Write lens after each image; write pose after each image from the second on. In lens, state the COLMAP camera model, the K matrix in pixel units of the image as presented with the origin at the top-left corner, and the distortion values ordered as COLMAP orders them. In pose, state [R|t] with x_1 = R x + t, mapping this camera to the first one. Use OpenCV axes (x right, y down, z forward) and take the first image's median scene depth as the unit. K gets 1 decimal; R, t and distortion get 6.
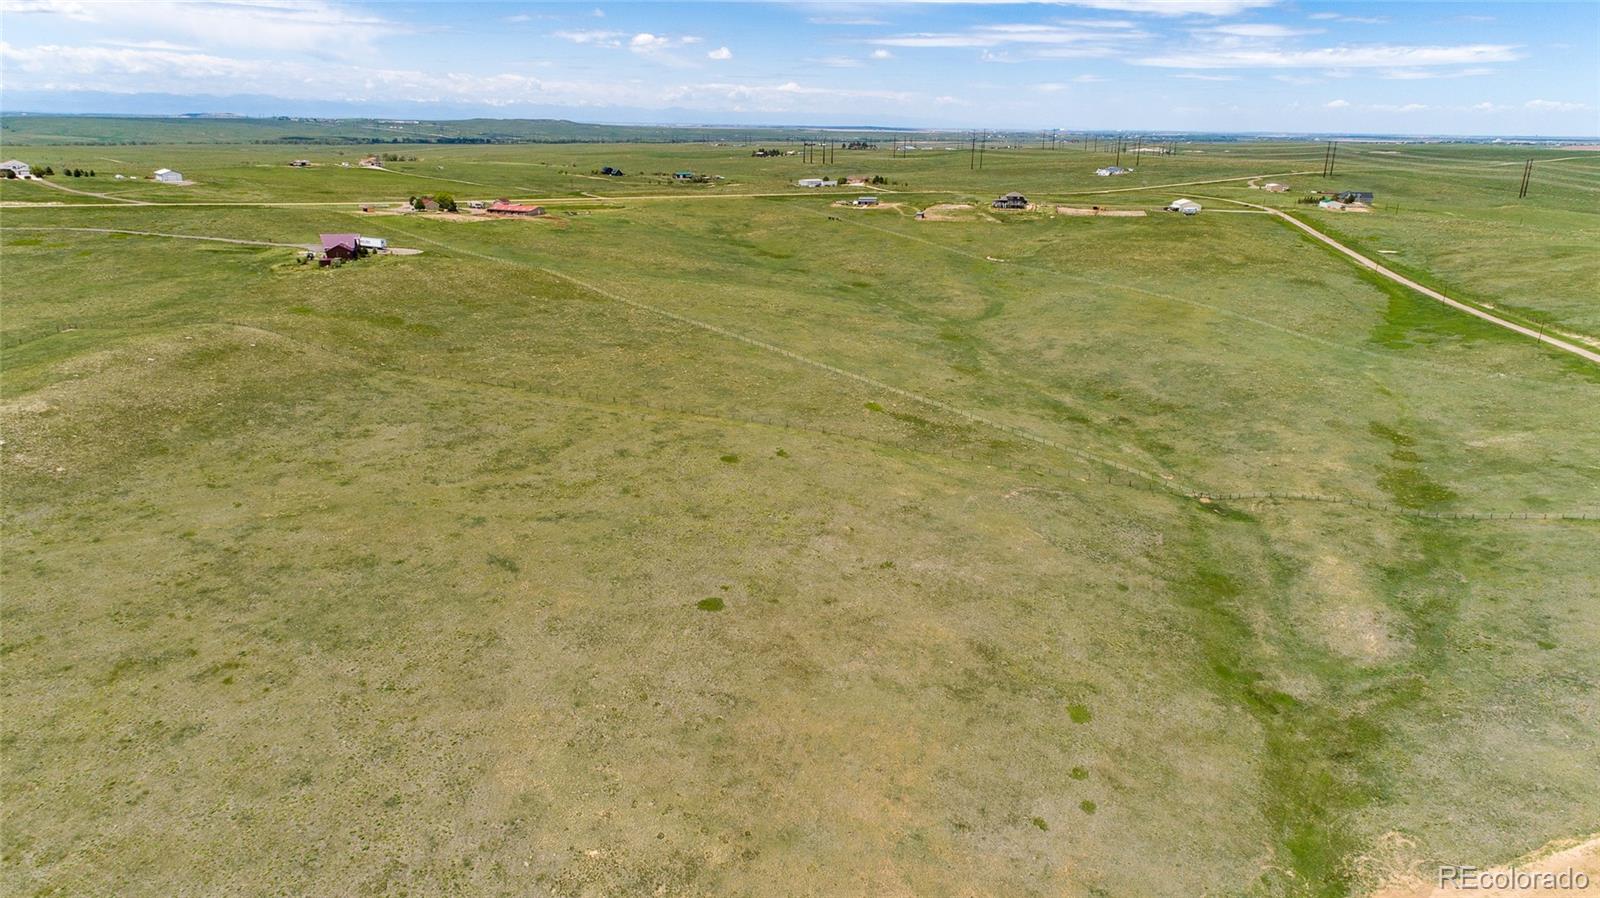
lens RADIAL K [[1075.9, 0, 802.4], [0, 1075.9, 452.8], [0, 0, 1]] dist [0.019631, 0.005618]
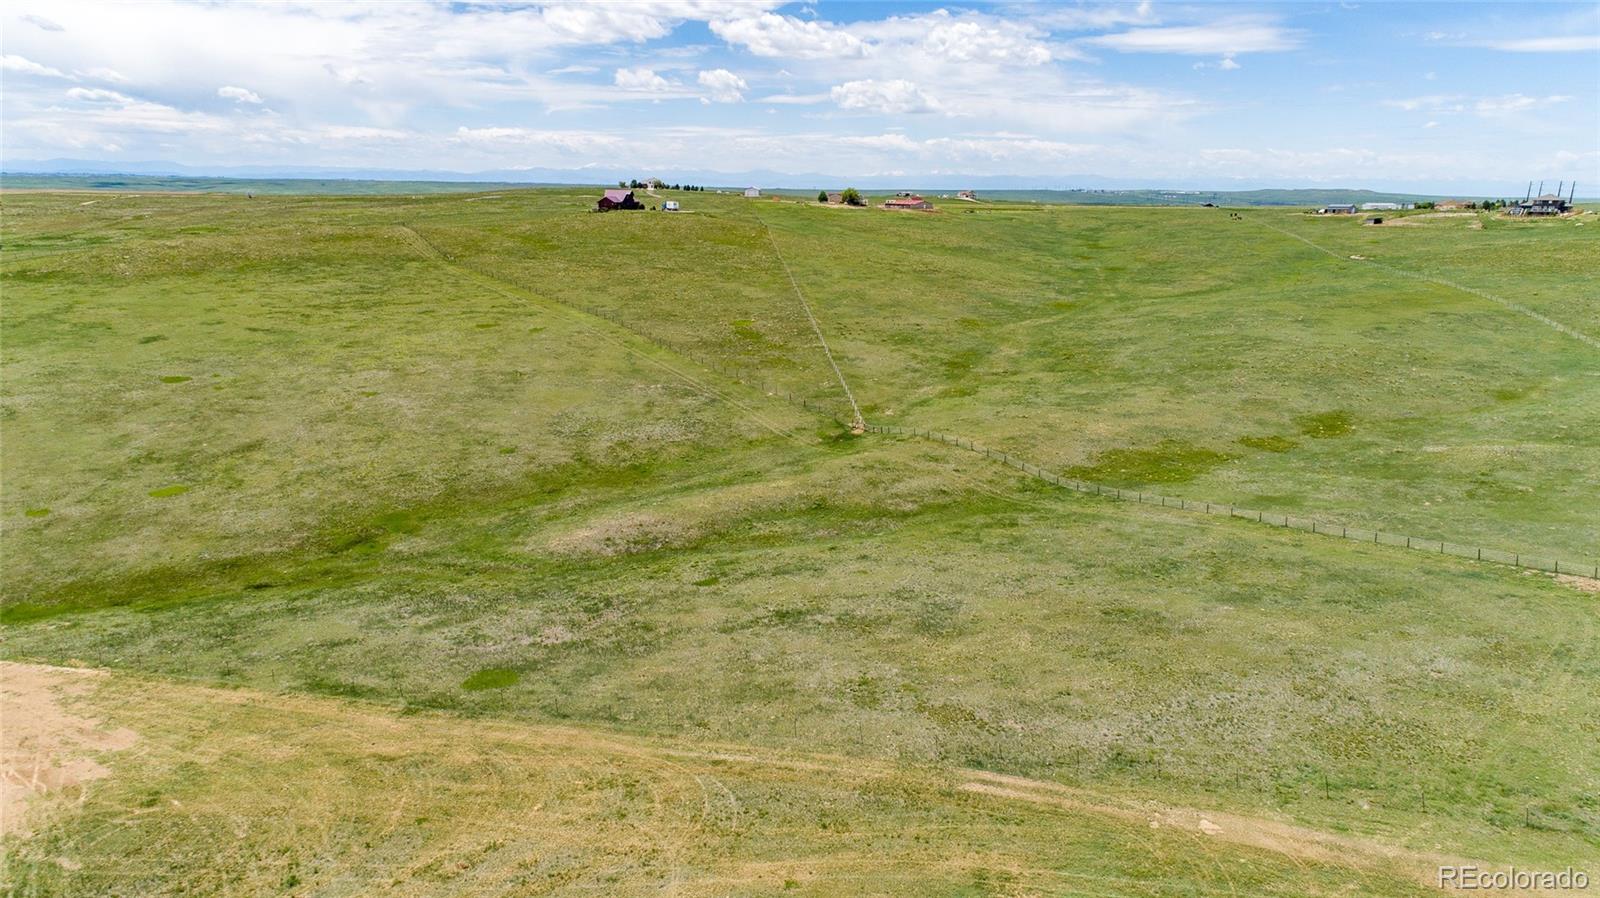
lens RADIAL K [[1075.9, 0, 804.6], [0, 1075.9, 450.2], [0, 0, 1]] dist [0.019631, 0.005618]
pose [[0.765150, 0.147079, -0.626828, 0.748457], [-0.189977, 0.981787, -0.001533, 0.059364], [0.615186, 0.120256, 0.779156, 0.349479]]
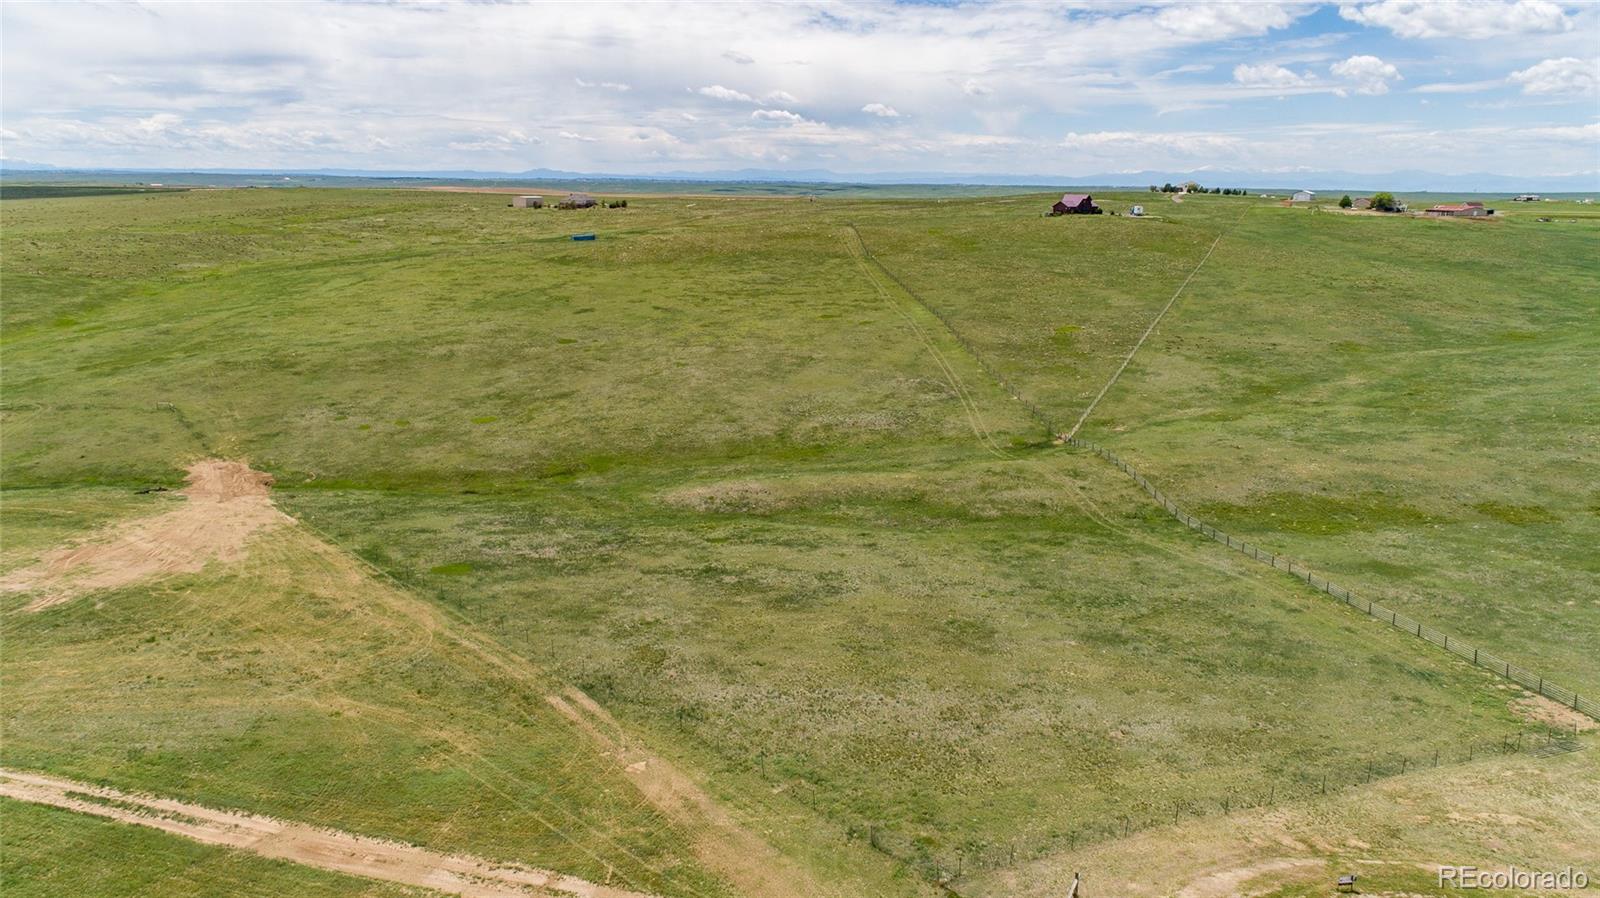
lens RADIAL K [[1075.9, 0, 802.3], [0, 1075.9, 451.6], [0, 0, 1]] dist [0.019631, 0.005618]
pose [[0.328171, 0.217816, -0.919163, 0.911523], [-0.285171, 0.950496, 0.123426, 0.007944], [0.900545, 0.221614, 0.374040, 0.510163]]
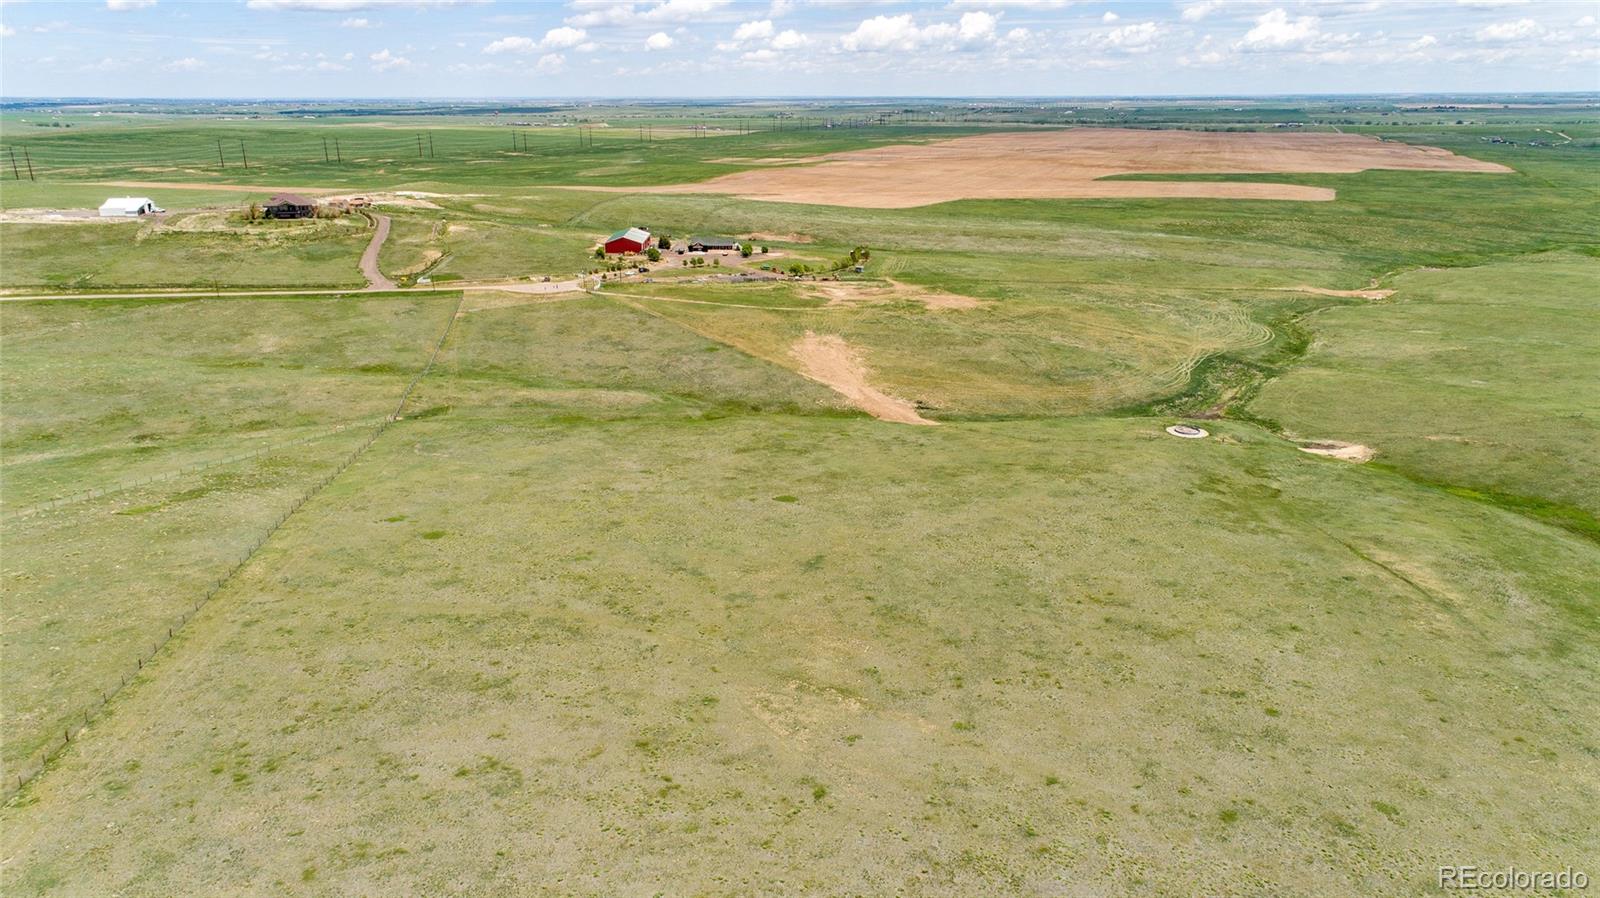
lens RADIAL K [[1075.9, 0, 800.2], [0, 1075.9, 437.1], [0, 0, 1]] dist [0.019631, 0.005618]
pose [[-0.377271, -0.299174, 0.876448, -0.749076], [0.273334, 0.868254, 0.414034, -0.276592], [-0.884848, 0.395766, -0.245792, 0.827227]]
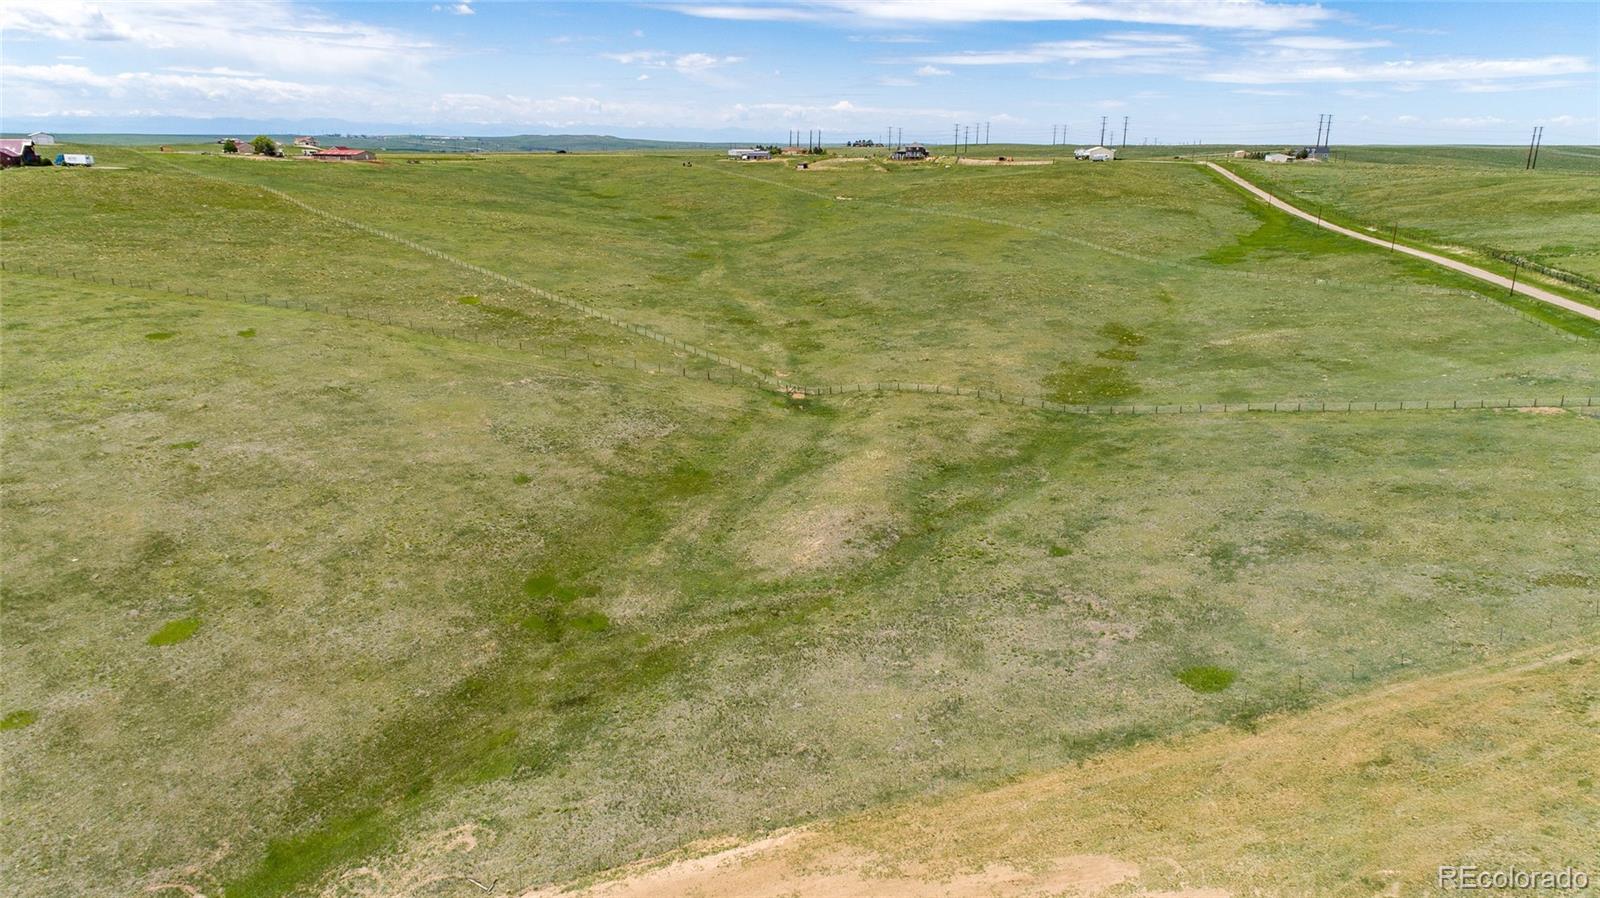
lens RADIAL K [[1075.9, 0, 803.8], [0, 1075.9, 441.7], [0, 0, 1]] dist [0.019631, 0.005618]
pose [[0.998770, 0.005975, -0.049222, 0.375932], [-0.007264, 0.999634, -0.026053, 0.086470], [0.049048, 0.026378, 0.998448, 0.234843]]
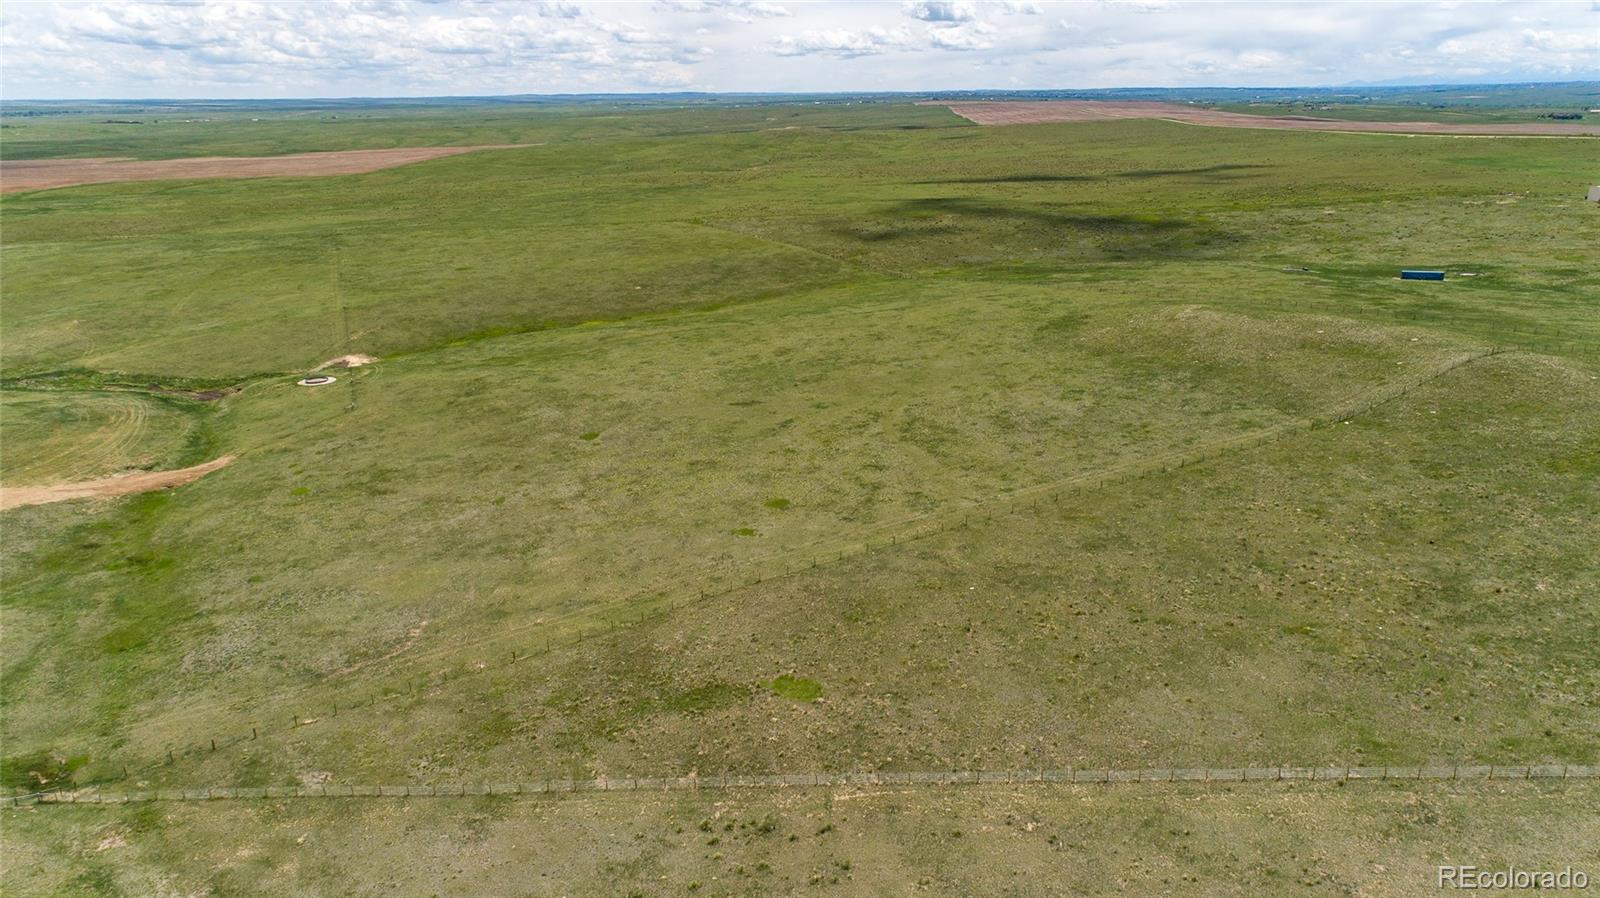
lens RADIAL K [[1075.9, 0, 805.6], [0, 1075.9, 436.1], [0, 0, 1]] dist [0.019631, 0.005618]
pose [[-0.776319, 0.183693, -0.602981, 0.342753], [-0.191956, 0.842266, 0.503726, -0.390329], [0.600401, 0.506798, -0.618606, 1.315649]]
